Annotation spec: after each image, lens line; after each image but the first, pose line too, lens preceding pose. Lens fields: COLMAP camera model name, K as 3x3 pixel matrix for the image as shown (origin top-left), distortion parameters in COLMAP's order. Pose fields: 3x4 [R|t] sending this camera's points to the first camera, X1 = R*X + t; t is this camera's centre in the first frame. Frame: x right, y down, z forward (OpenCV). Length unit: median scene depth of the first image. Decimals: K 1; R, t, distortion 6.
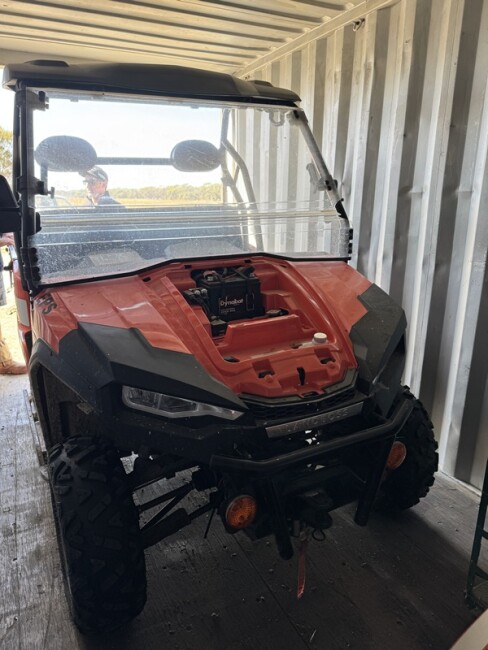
lens RADIAL K [[466.7, 0, 244.0], [0, 466.7, 325.0], [0, 0, 1]] dist [0.021083, 0.000724]
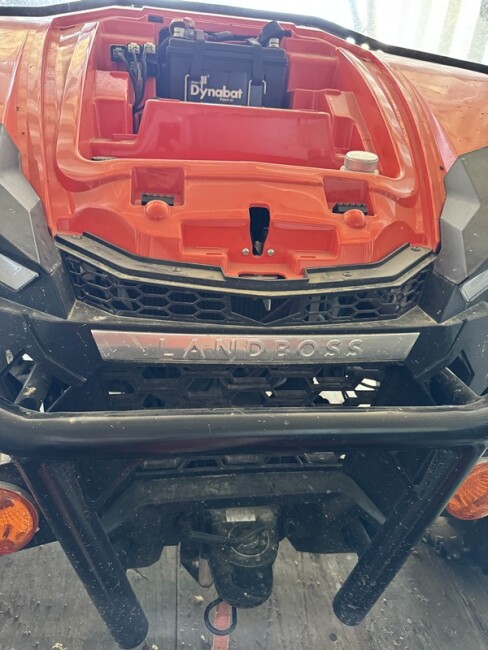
lens RADIAL K [[466.7, 0, 244.0], [0, 466.7, 325.0], [0, 0, 1]] dist [0.021083, 0.000724]
pose [[0.938333, 0.212990, -0.272336, 0.228944], [-0.170104, 0.970180, 0.172672, 0.120893], [0.300992, -0.115699, 0.946582, 0.624607]]
